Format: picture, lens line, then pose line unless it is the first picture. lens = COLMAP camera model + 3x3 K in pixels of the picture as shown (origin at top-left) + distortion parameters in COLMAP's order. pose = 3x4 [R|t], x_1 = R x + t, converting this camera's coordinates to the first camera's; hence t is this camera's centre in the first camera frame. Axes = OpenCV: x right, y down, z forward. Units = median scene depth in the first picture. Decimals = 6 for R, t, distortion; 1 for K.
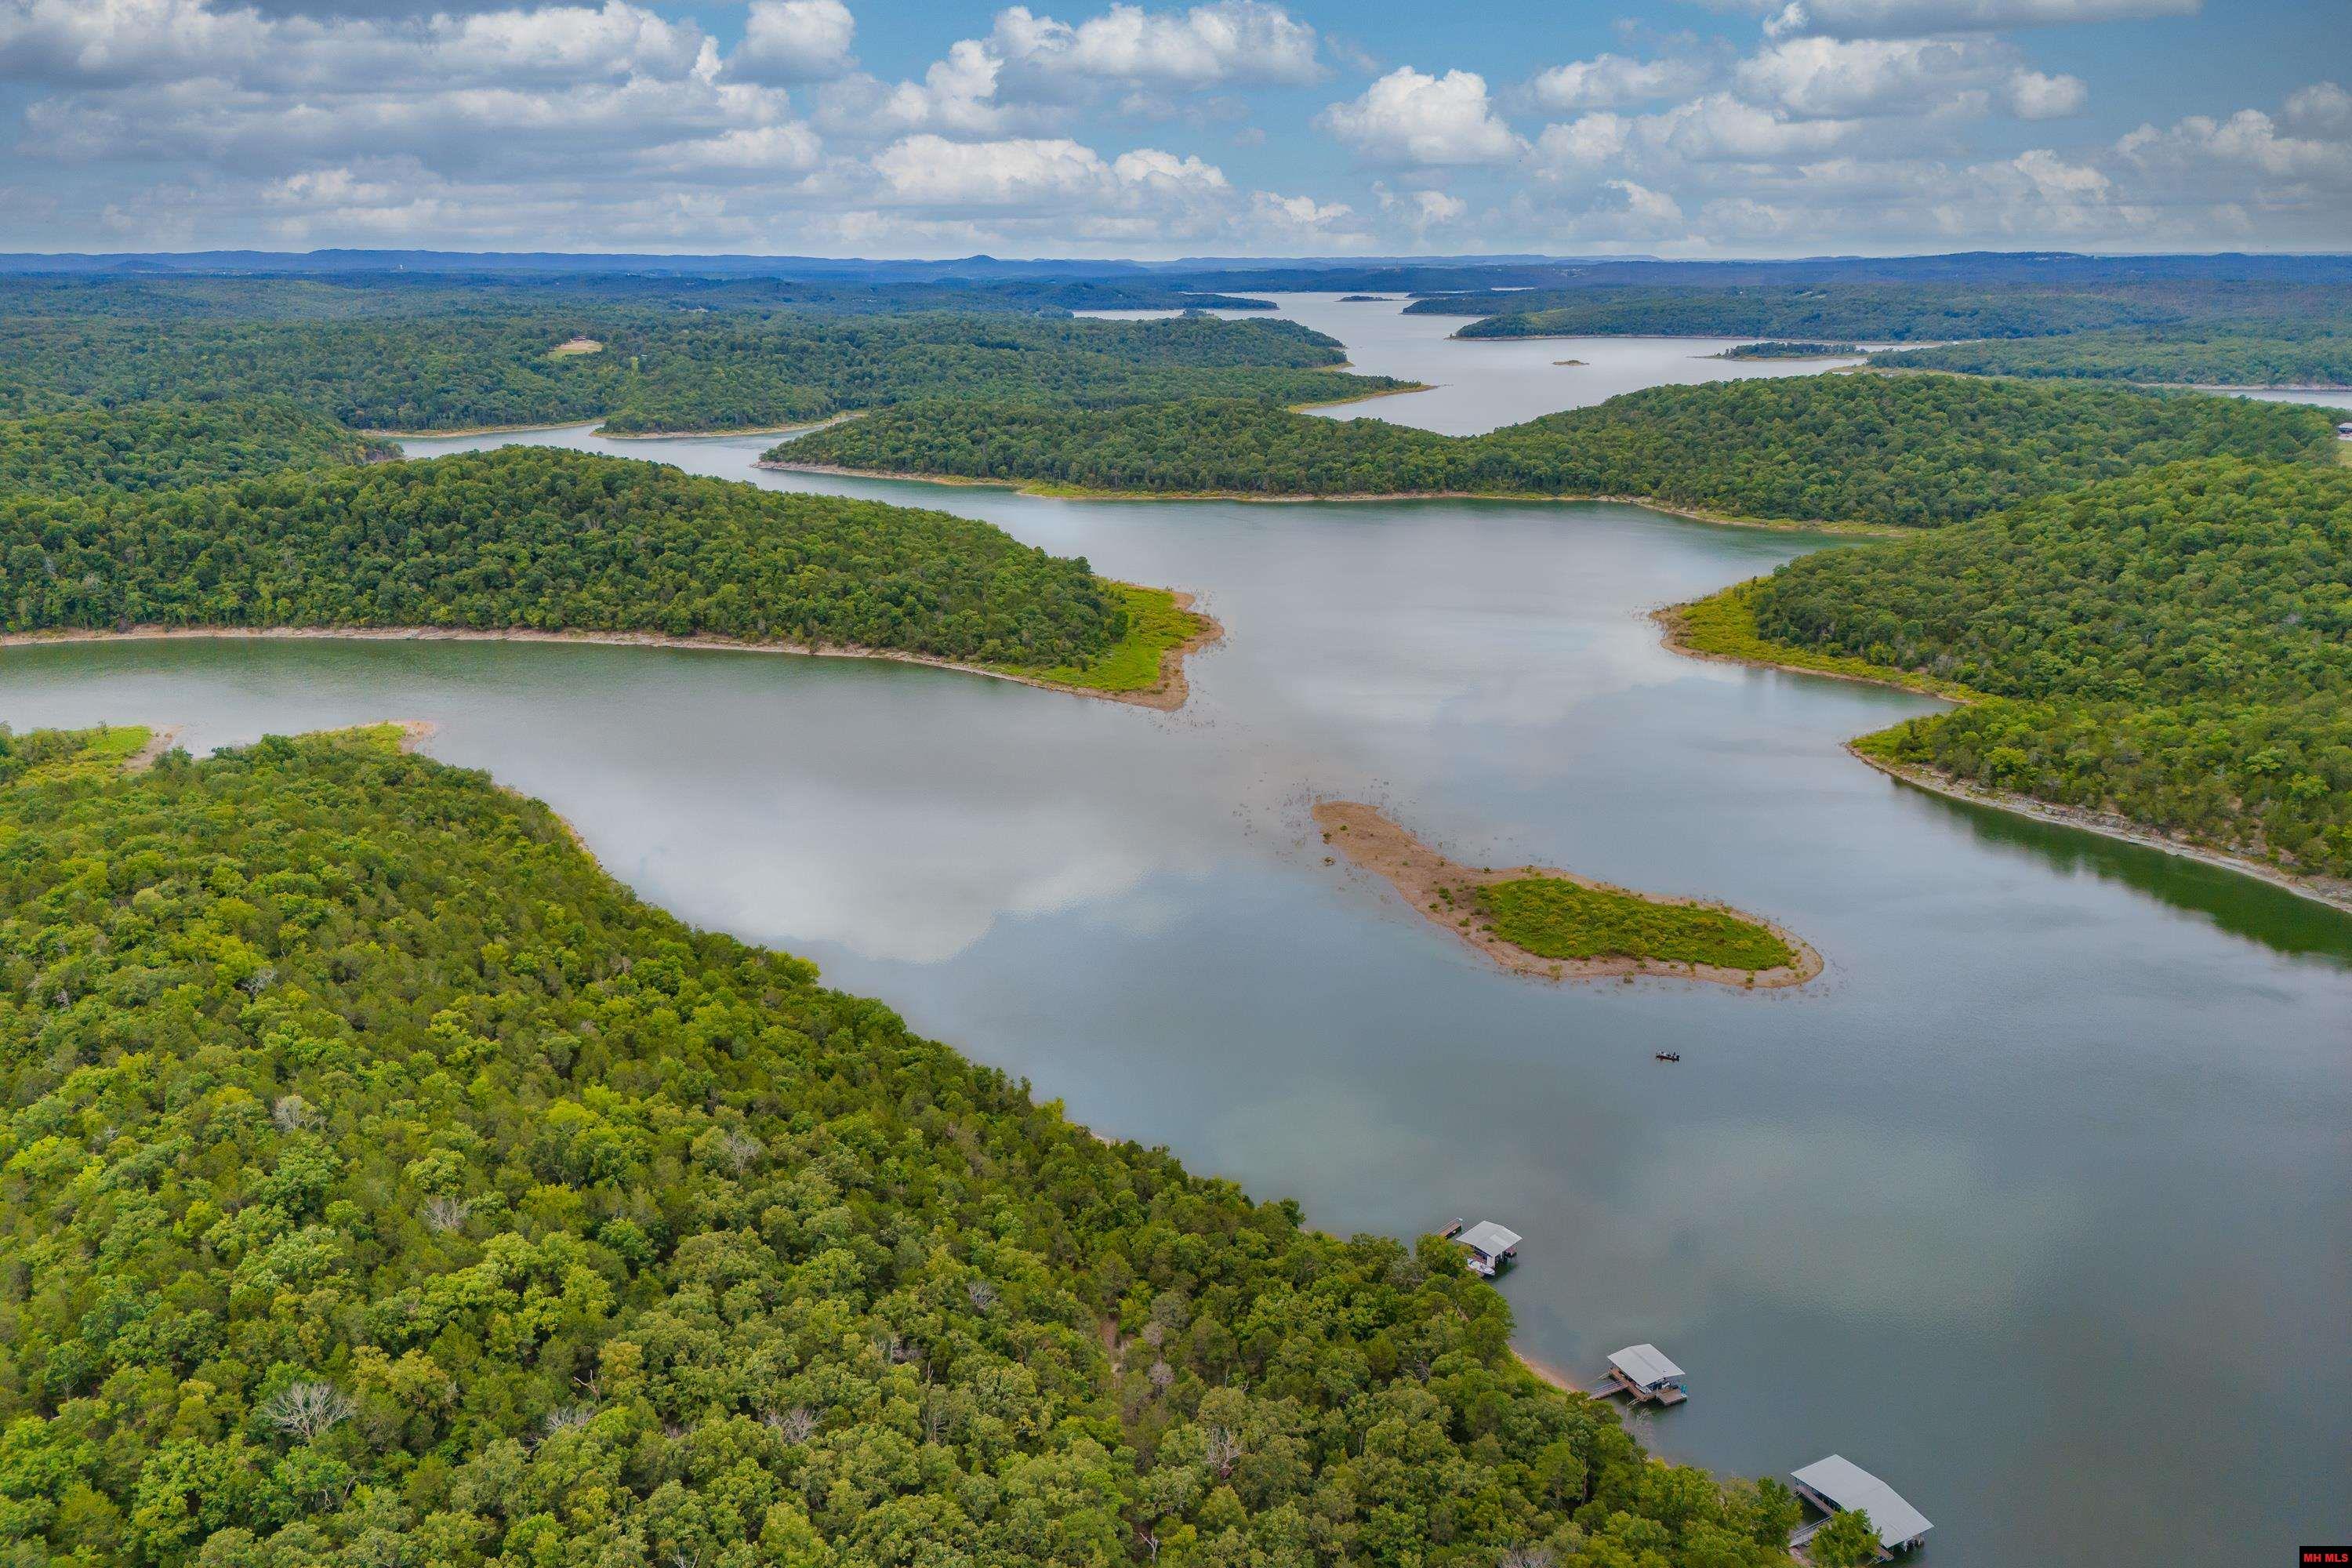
lens RADIAL K [[1717.3, 0, 1184.4], [0, 1717.3, 871.7], [0, 0, 1]] dist [0.053545, -0.048605]
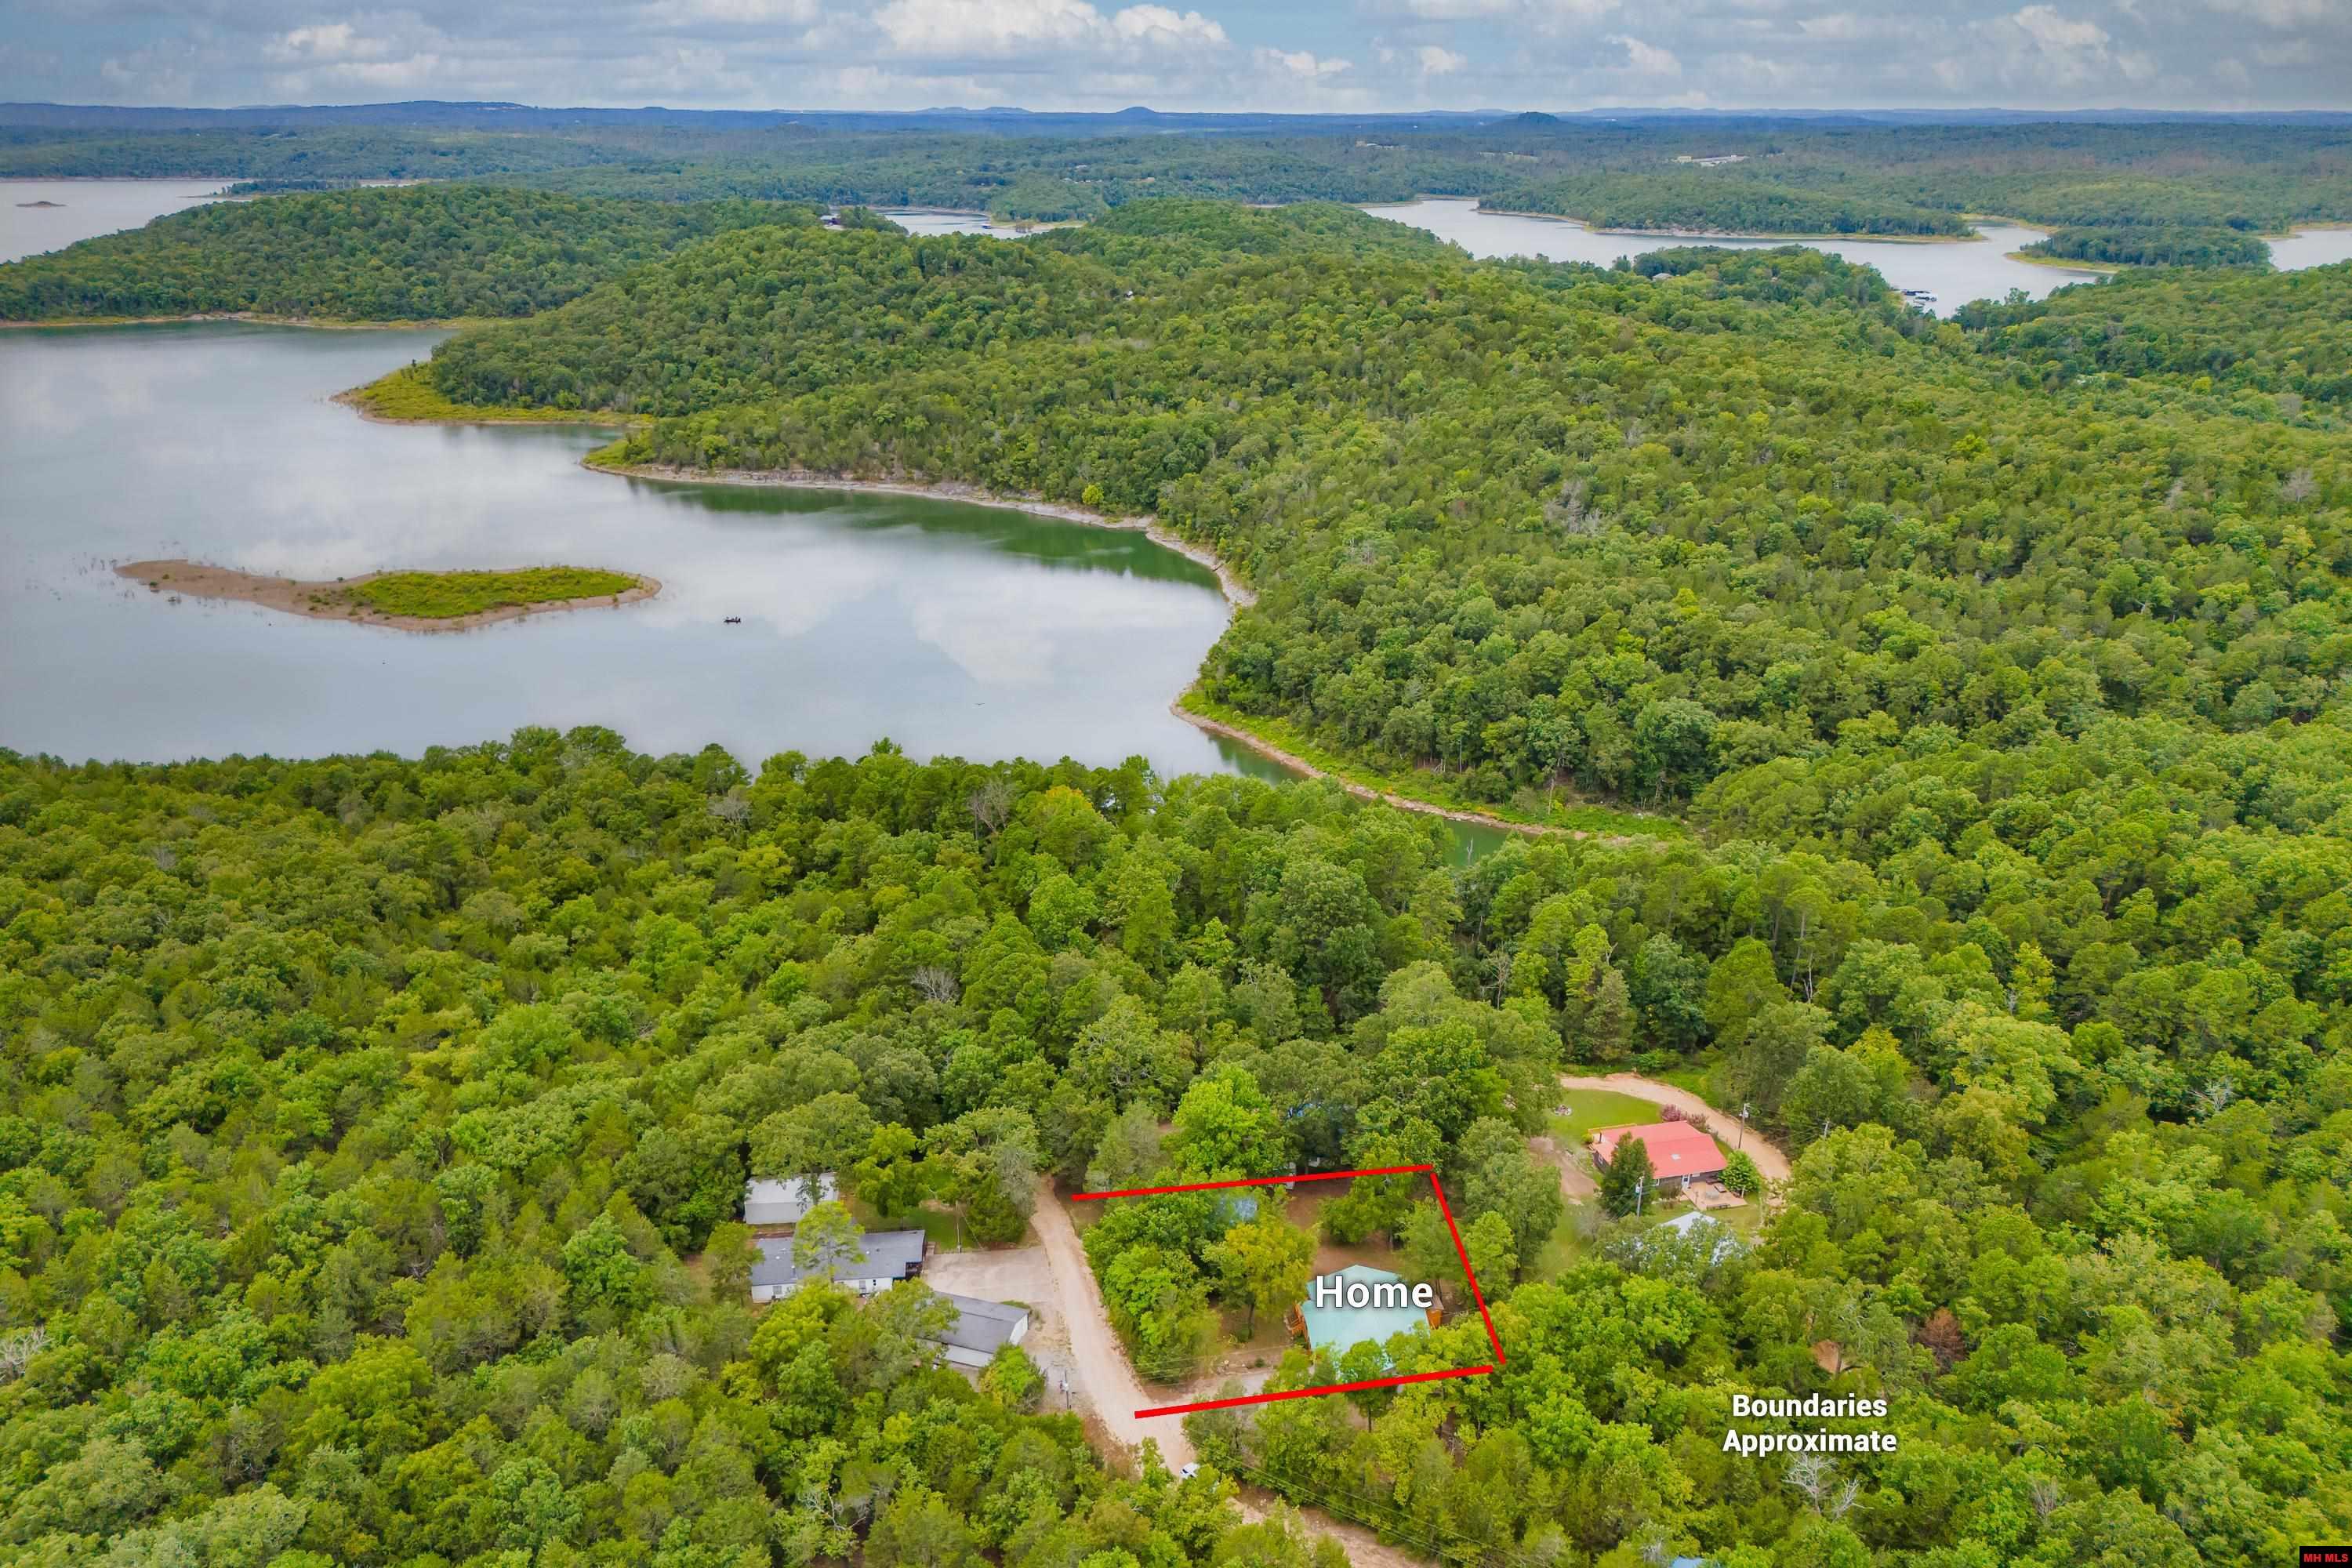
lens RADIAL K [[1717.3, 0, 1184.4], [0, 1717.3, 871.7], [0, 0, 1]] dist [0.053545, -0.048605]
pose [[0.704244, -0.282256, 0.651438, -0.149463], [0.234115, 0.958576, 0.162241, 0.085093], [-0.670246, 0.038254, 0.741152, -0.117721]]
